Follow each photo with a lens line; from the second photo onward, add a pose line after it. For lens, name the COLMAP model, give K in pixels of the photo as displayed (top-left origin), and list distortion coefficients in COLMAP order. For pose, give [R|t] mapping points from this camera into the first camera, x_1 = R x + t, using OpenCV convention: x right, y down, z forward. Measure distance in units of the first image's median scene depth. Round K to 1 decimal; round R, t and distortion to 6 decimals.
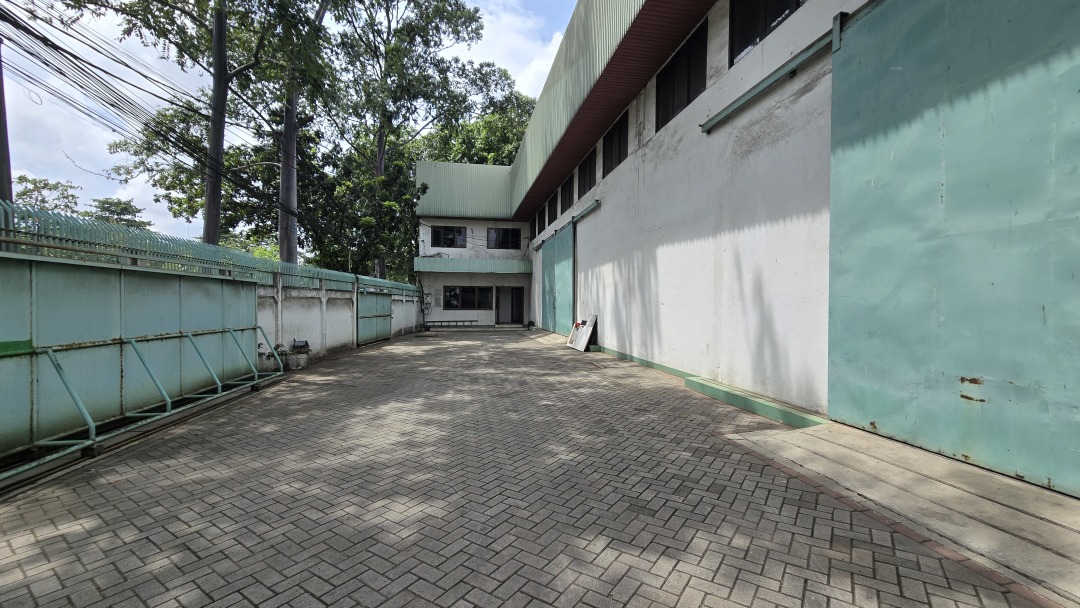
lens RADIAL K [[441.6, 0, 540.0], [0, 441.6, 304.0], [0, 0, 1]] dist [-0.001364, -0.001024]
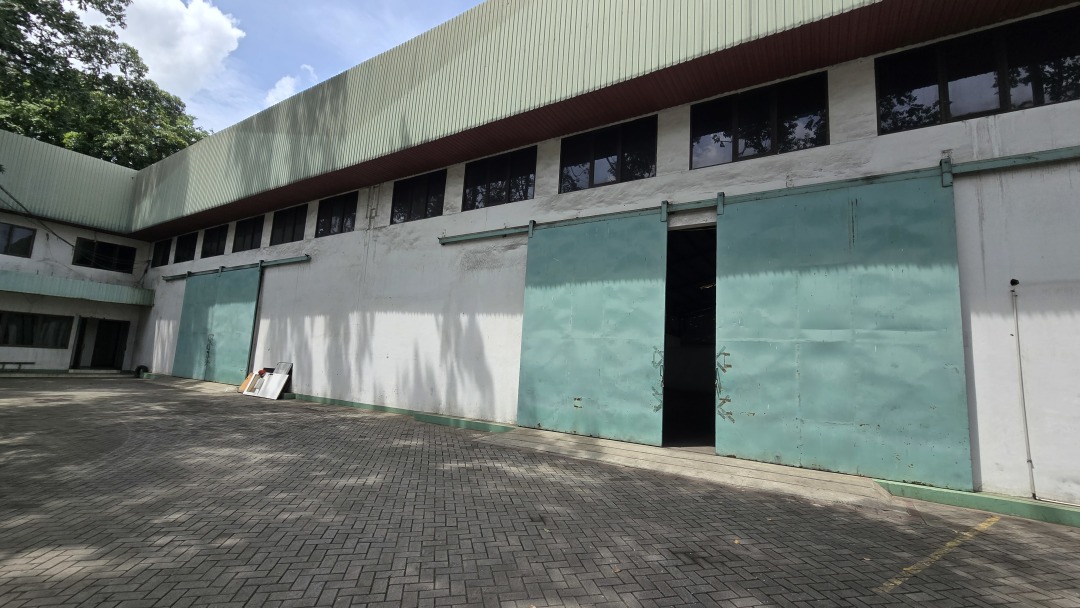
lens RADIAL K [[441.6, 0, 540.0], [0, 441.6, 304.0], [0, 0, 1]] dist [-0.001364, -0.001024]
pose [[0.668801, 0.135931, 0.730909, -0.356754], [-0.051000, 0.989215, -0.137303, -0.000100], [-0.741690, 0.054552, 0.668521, -0.177335]]
